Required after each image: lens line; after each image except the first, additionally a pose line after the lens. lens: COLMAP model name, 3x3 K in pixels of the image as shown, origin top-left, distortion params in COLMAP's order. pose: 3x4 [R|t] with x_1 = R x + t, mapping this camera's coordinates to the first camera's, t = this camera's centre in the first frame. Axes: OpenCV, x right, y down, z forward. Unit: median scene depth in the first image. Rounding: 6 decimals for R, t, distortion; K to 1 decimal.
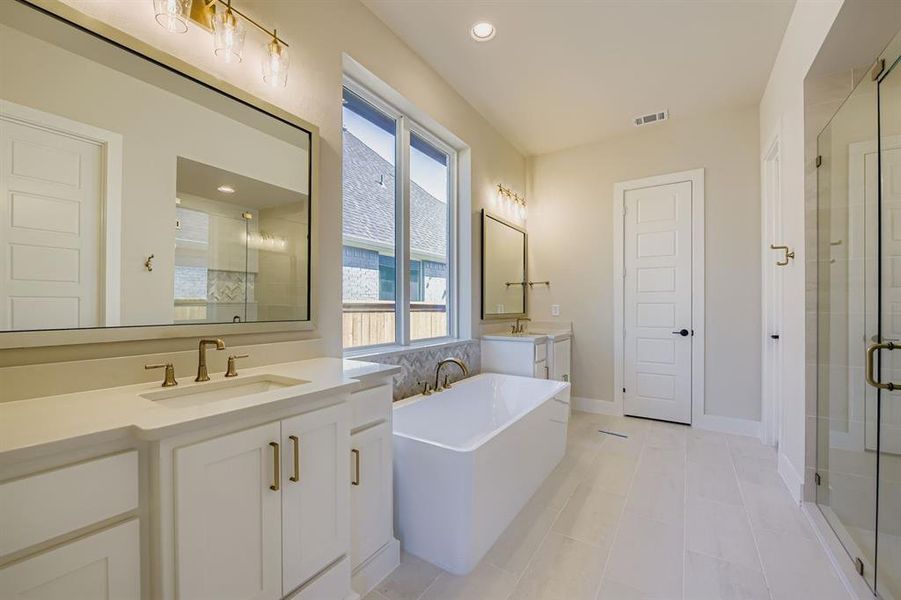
lens RADIAL K [[379.4, 0, 452.4], [0, 379.4, 306.8], [0, 0, 1]] dist [-0.011951, -0.000973]
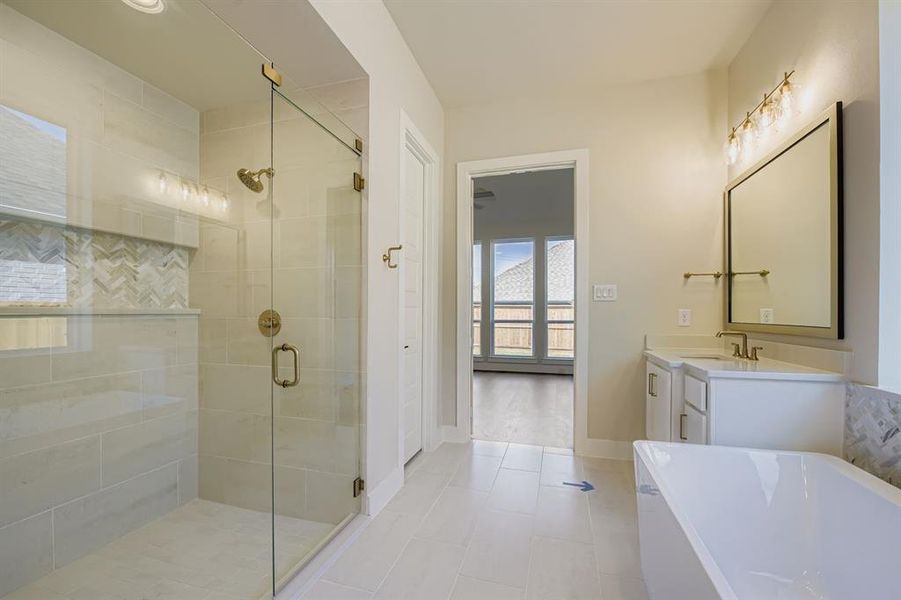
lens RADIAL K [[379.4, 0, 444.5], [0, 379.4, 314.1], [0, 0, 1]] dist [-0.011951, -0.000973]
pose [[0.977294, -0.013030, 0.211486, -0.319845], [0.010578, 0.999863, 0.012718, -0.011872], [-0.211623, -0.010192, 0.977298, 0.491442]]
